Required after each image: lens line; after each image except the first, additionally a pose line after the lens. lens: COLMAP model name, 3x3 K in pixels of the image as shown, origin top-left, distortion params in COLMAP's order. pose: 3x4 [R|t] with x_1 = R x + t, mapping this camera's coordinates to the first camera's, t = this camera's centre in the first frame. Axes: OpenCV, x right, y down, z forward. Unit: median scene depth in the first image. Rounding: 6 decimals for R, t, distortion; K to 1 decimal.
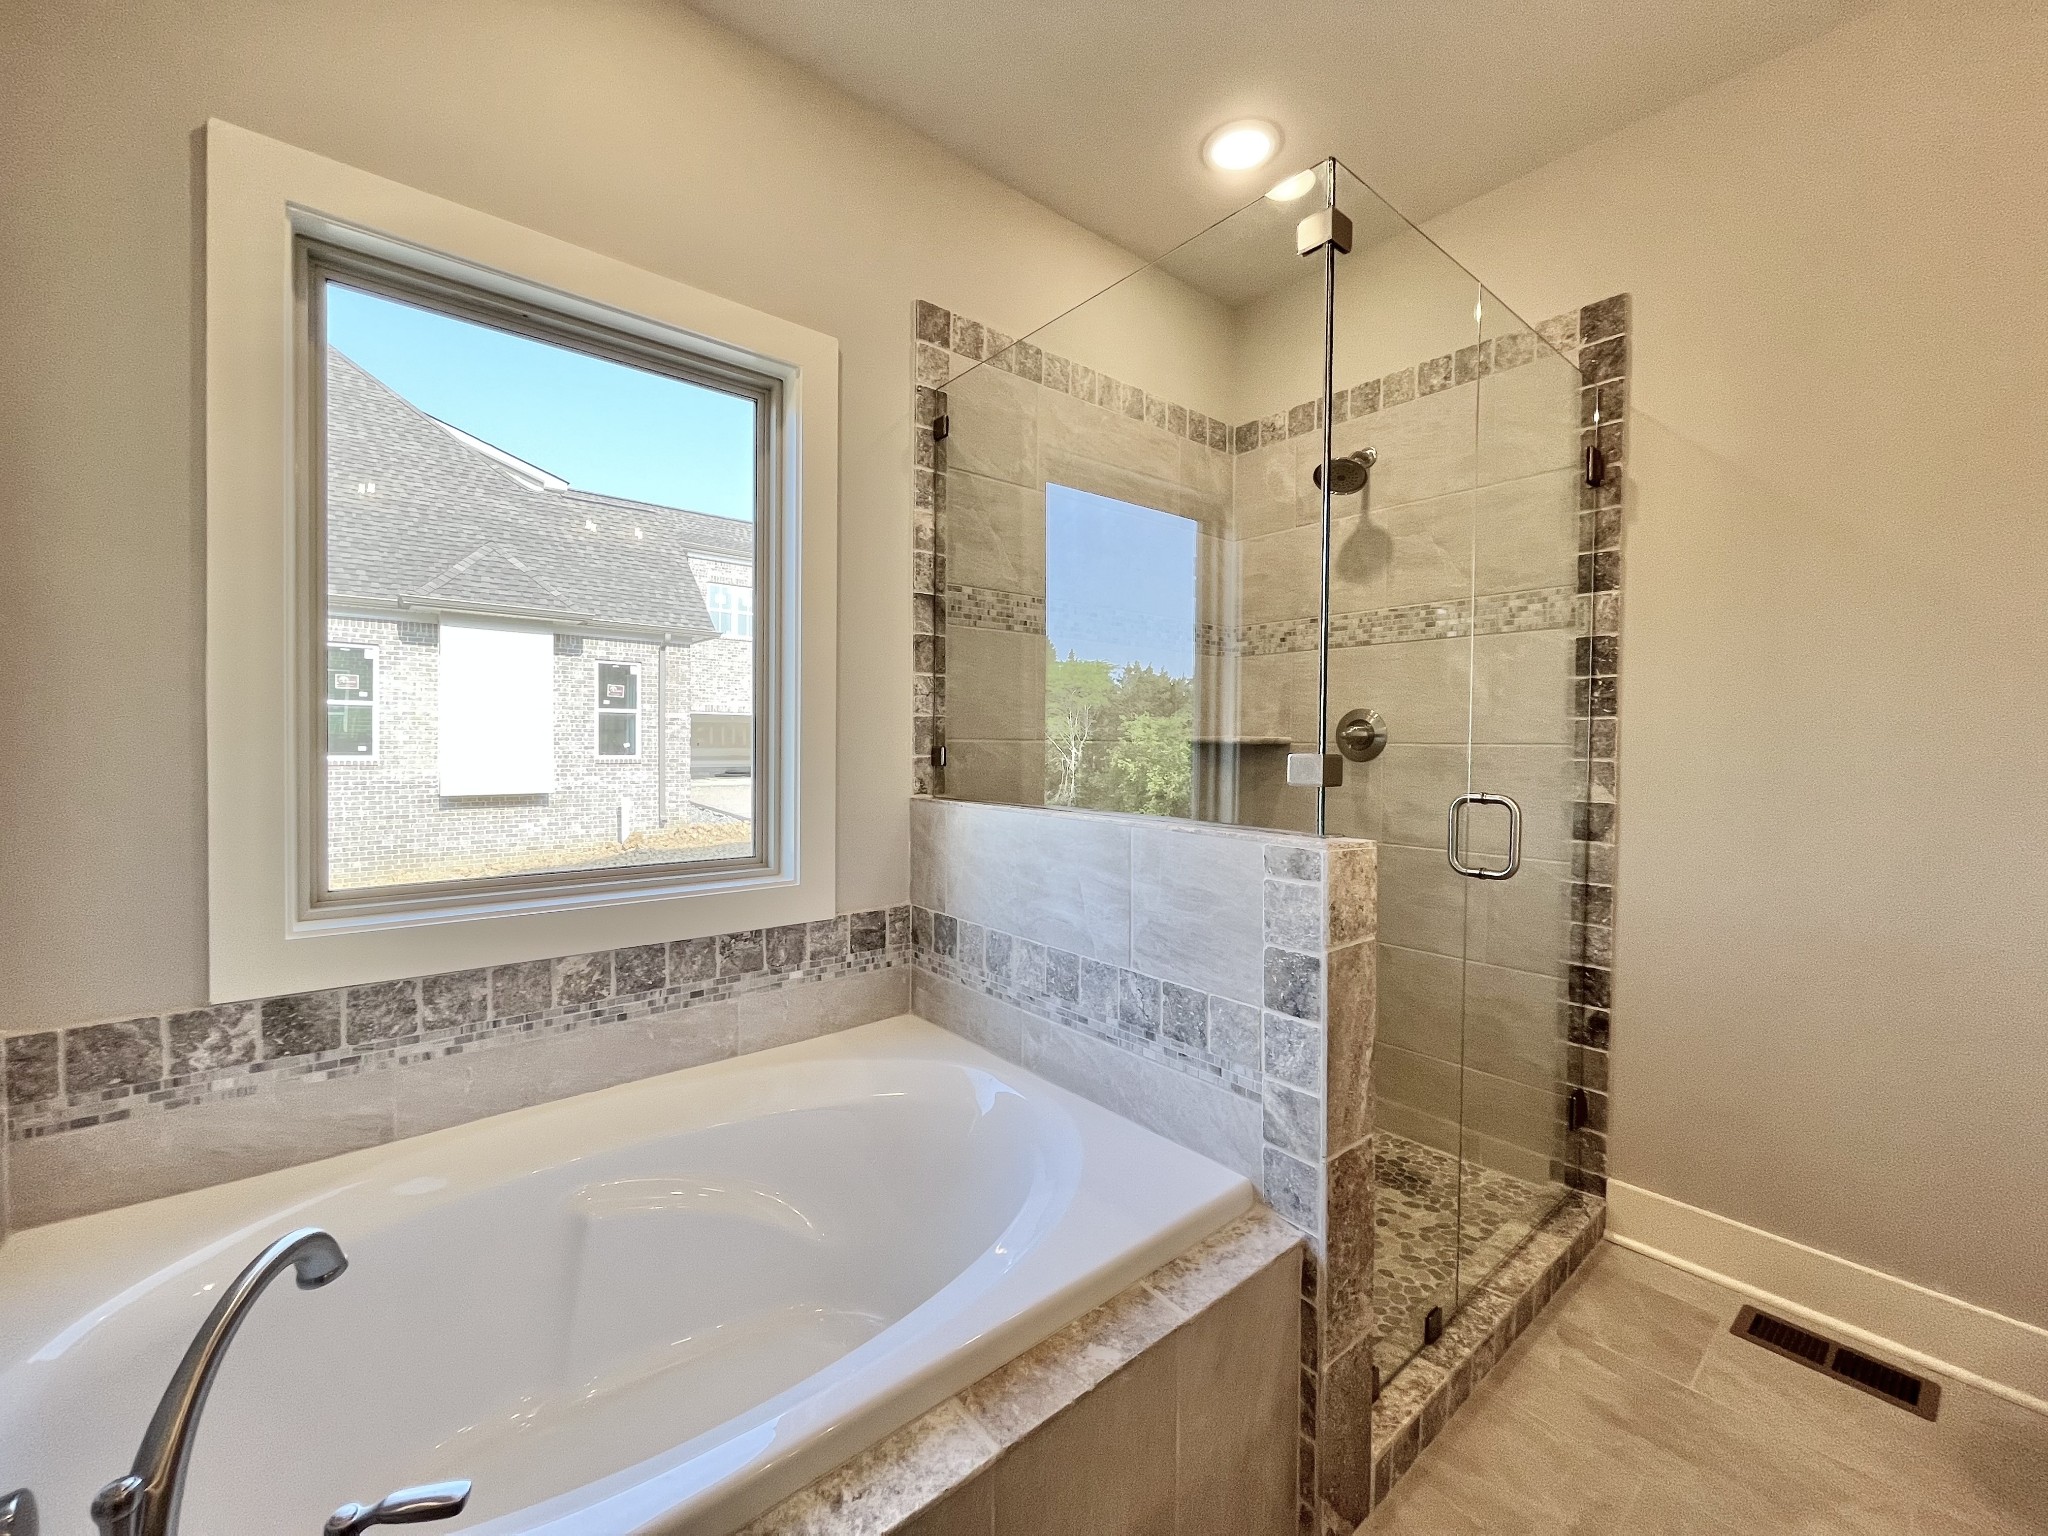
lens RADIAL K [[829.1, 0, 1028.5], [0, 829.1, 758.2], [0, 0, 1]] dist [-0.003960, 0.001255]
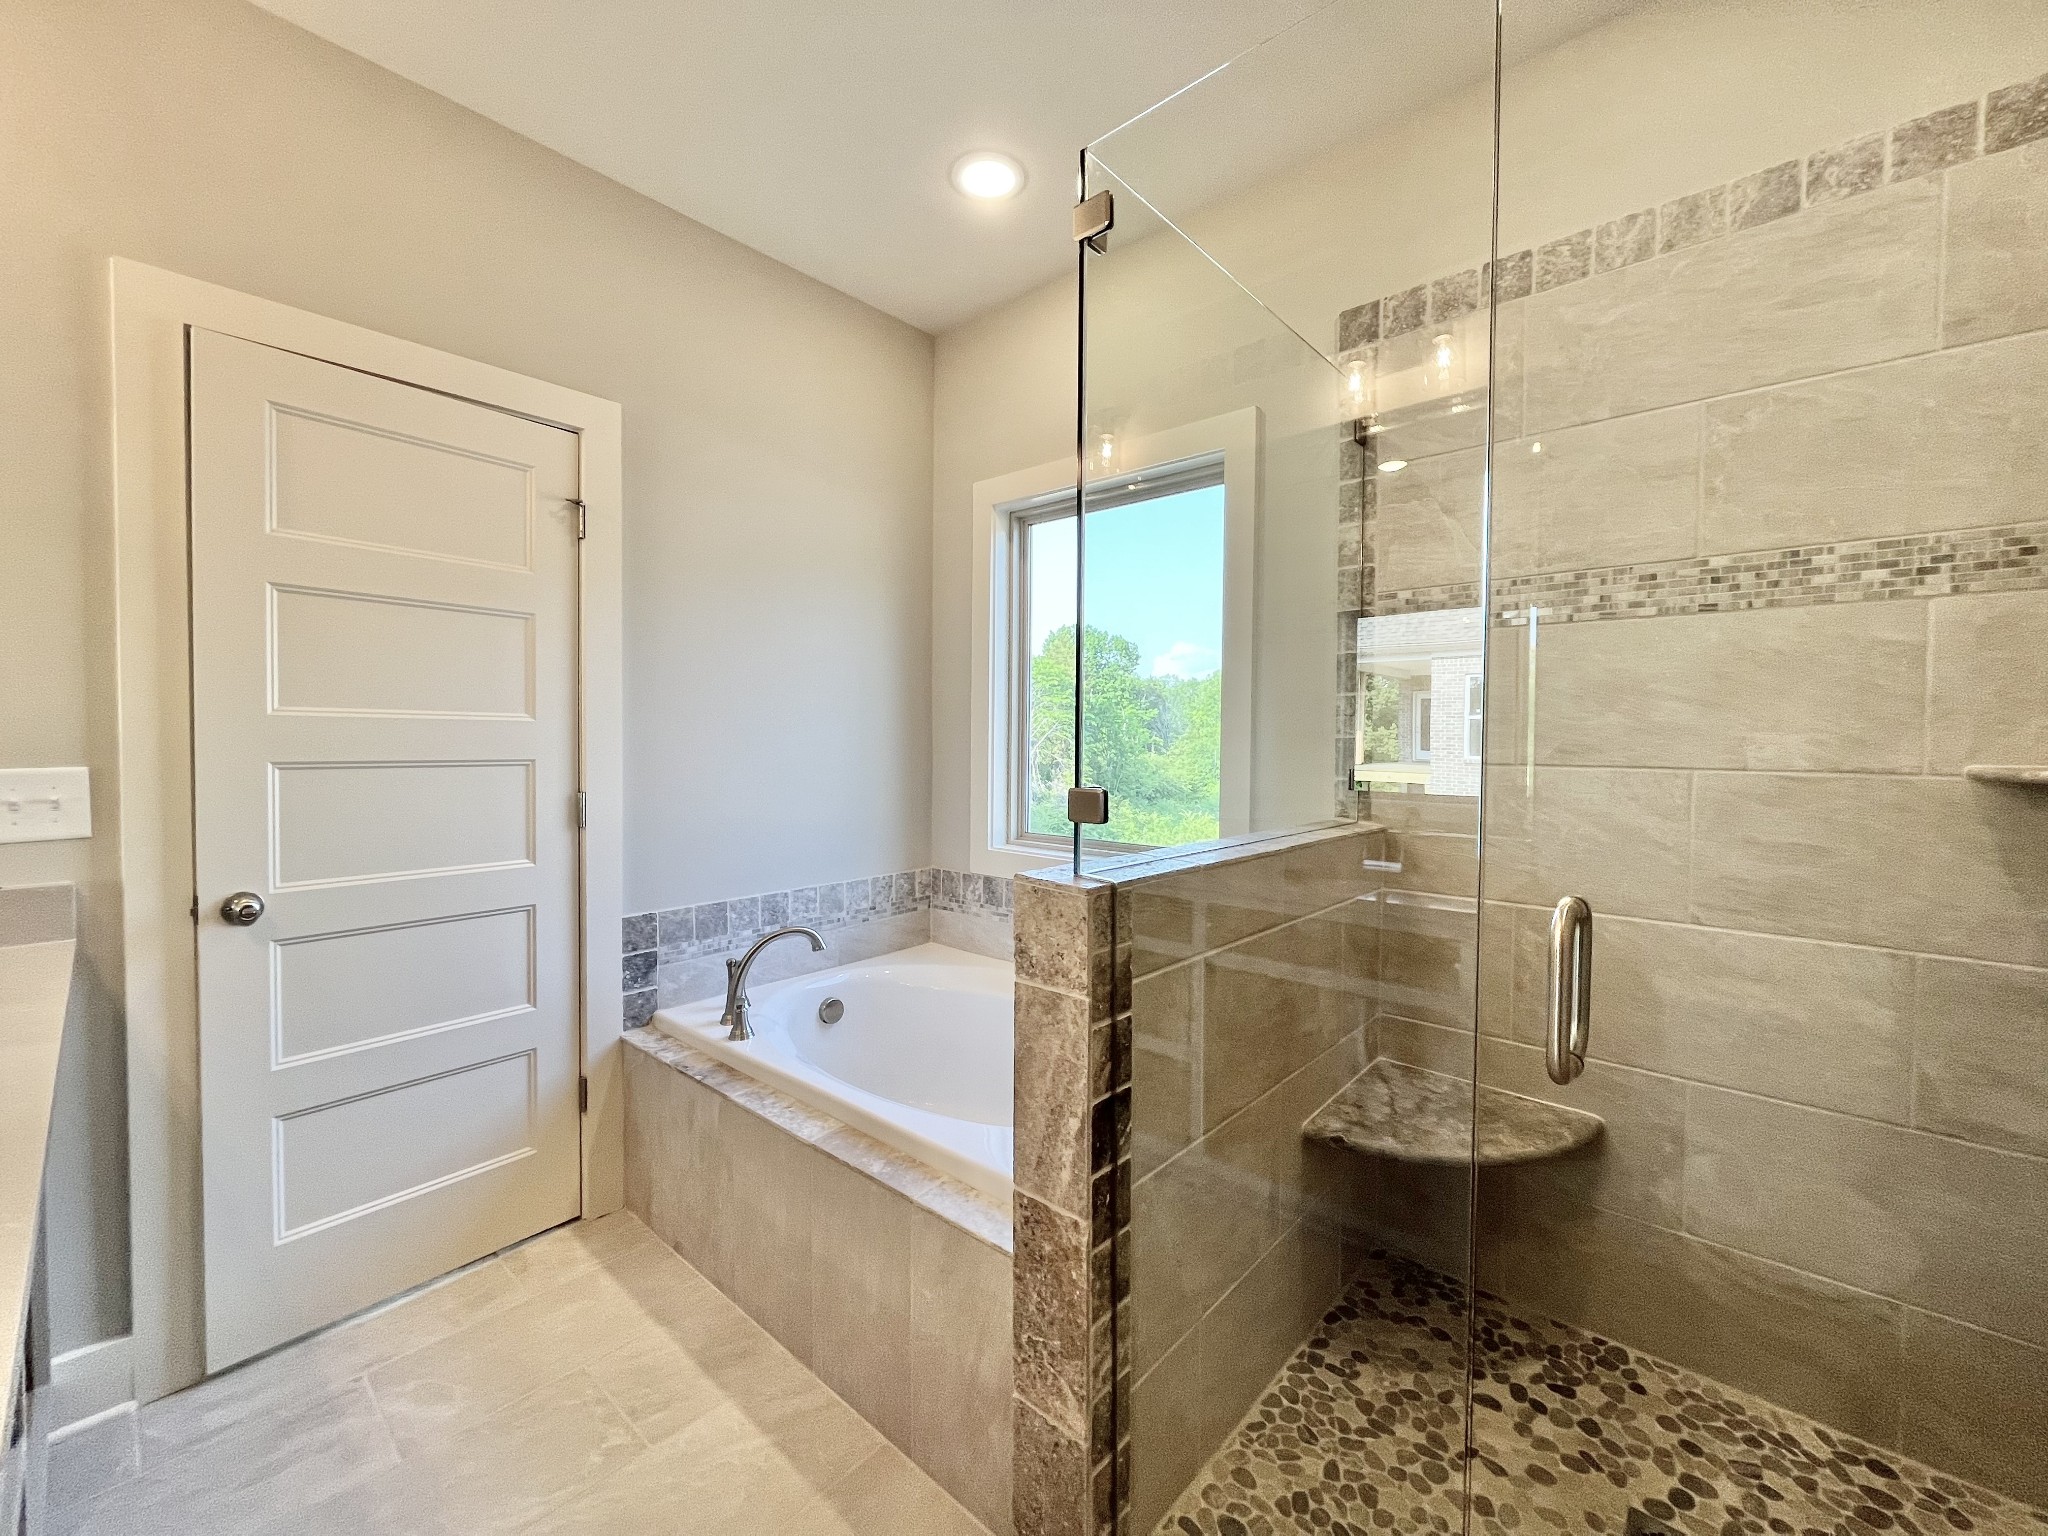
lens RADIAL K [[829.1, 0, 1019.0], [0, 829.1, 753.7], [0, 0, 1]] dist [-0.003960, 0.001255]
pose [[0.144012, 0.016359, -0.989441, 0.845608], [-0.016548, 0.999763, 0.014122, -0.042083], [0.989438, 0.014339, 0.144249, 0.522914]]
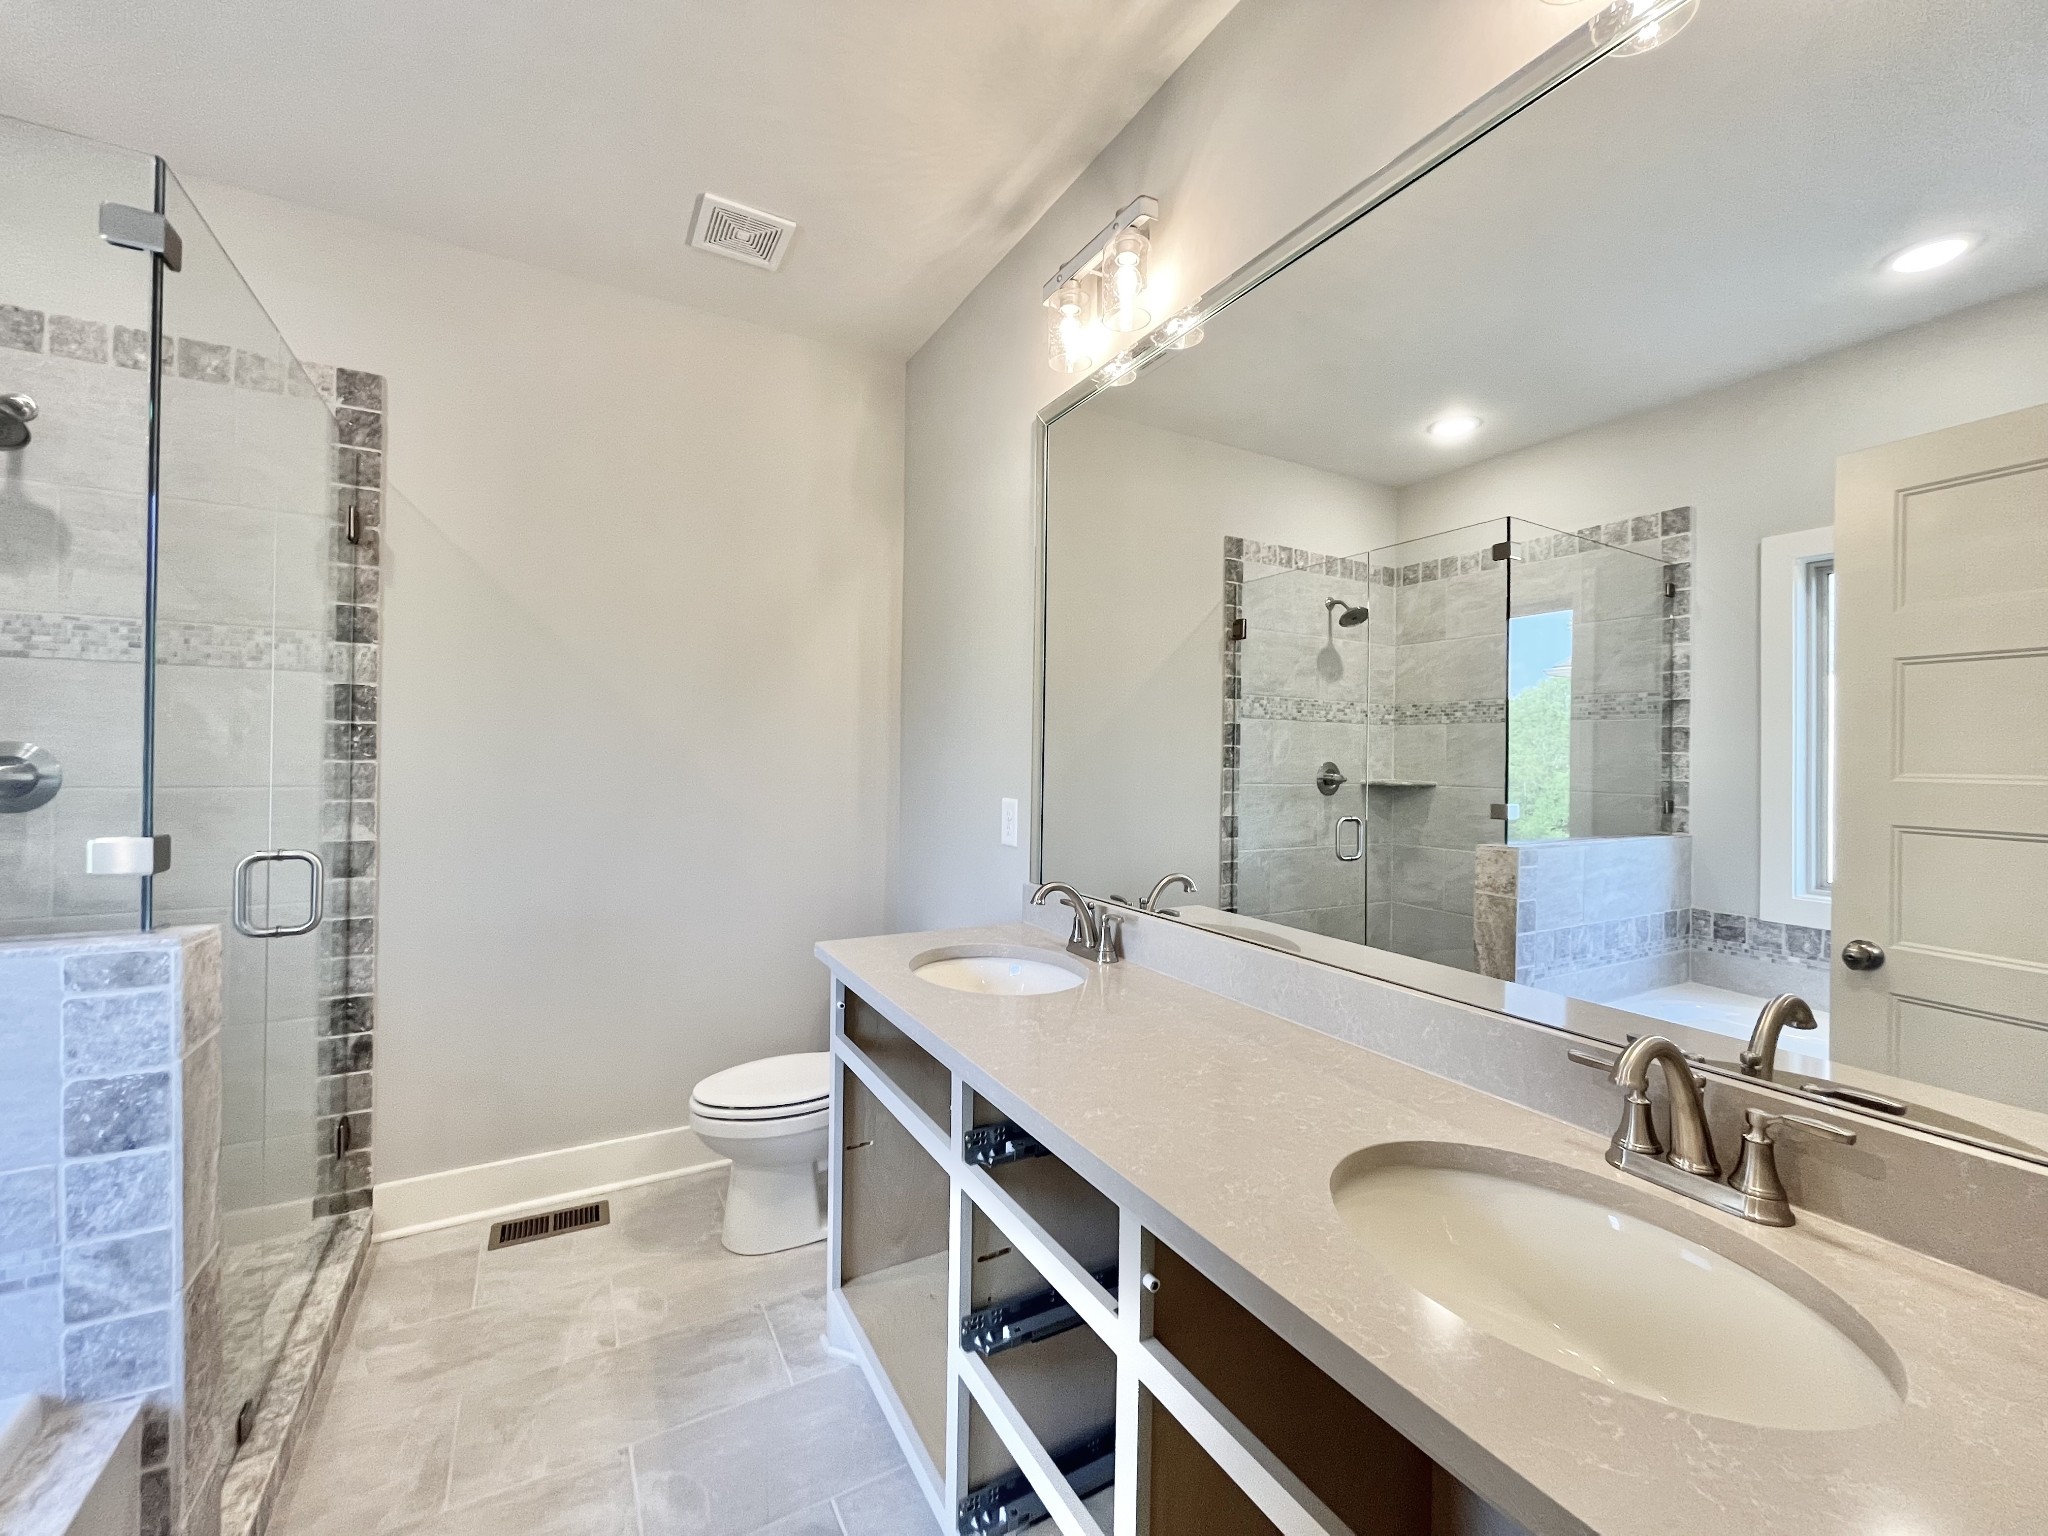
lens RADIAL K [[829.1, 0, 1032.0], [0, 829.1, 758.1], [0, 0, 1]] dist [-0.003960, 0.001255]
pose [[0.170365, -0.006883, 0.985357, -0.216540], [0.005355, 0.999967, 0.006059, -0.055617], [-0.985366, 0.004244, 0.170396, -0.036636]]
